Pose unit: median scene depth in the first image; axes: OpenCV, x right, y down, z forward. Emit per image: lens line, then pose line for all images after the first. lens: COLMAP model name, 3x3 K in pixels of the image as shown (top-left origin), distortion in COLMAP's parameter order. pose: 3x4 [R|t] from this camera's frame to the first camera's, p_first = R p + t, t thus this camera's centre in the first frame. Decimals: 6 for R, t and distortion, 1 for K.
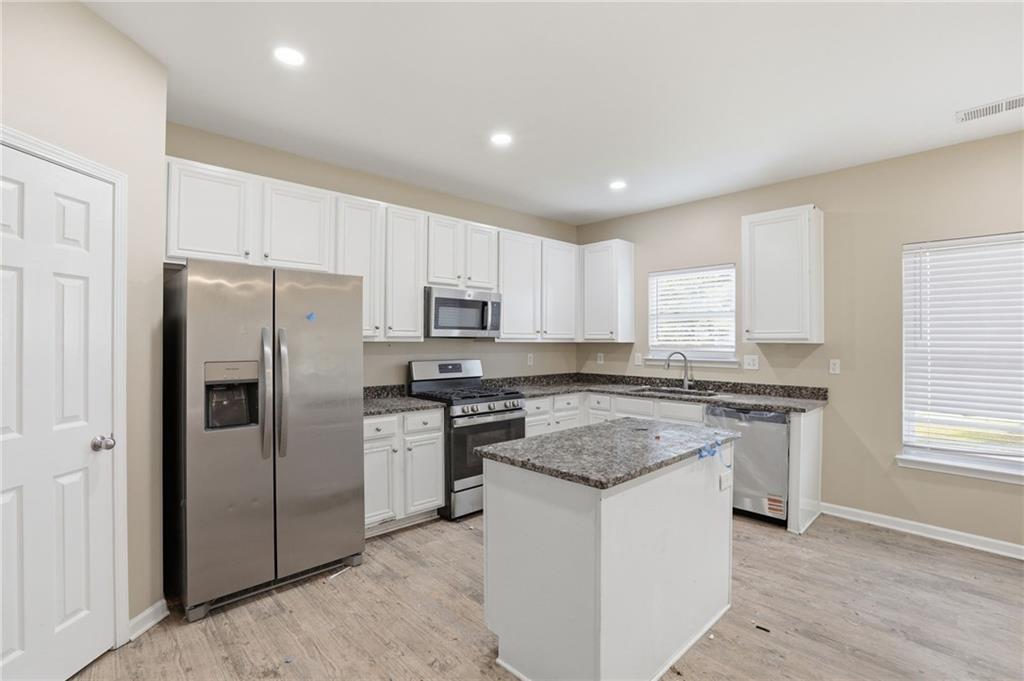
lens RADIAL K [[467.3, 0, 512.3], [0, 467.3, 336.3], [0, 0, 1]] dist [-0.056307, 0.021971]
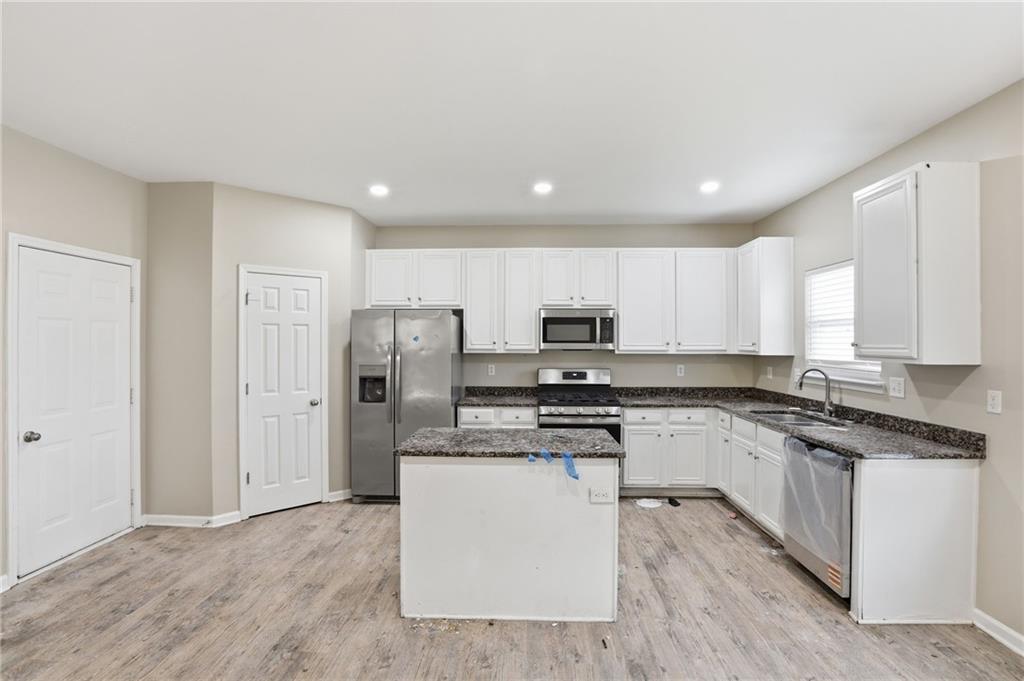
lens RADIAL K [[467.3, 0, 512.3], [0, 467.3, 336.3], [0, 0, 1]] dist [-0.056307, 0.021971]
pose [[0.700316, -0.011196, -0.713745, 0.608087], [0.007942, 0.999937, -0.007893, -0.022844], [0.713789, -0.000141, 0.700361, 0.068346]]
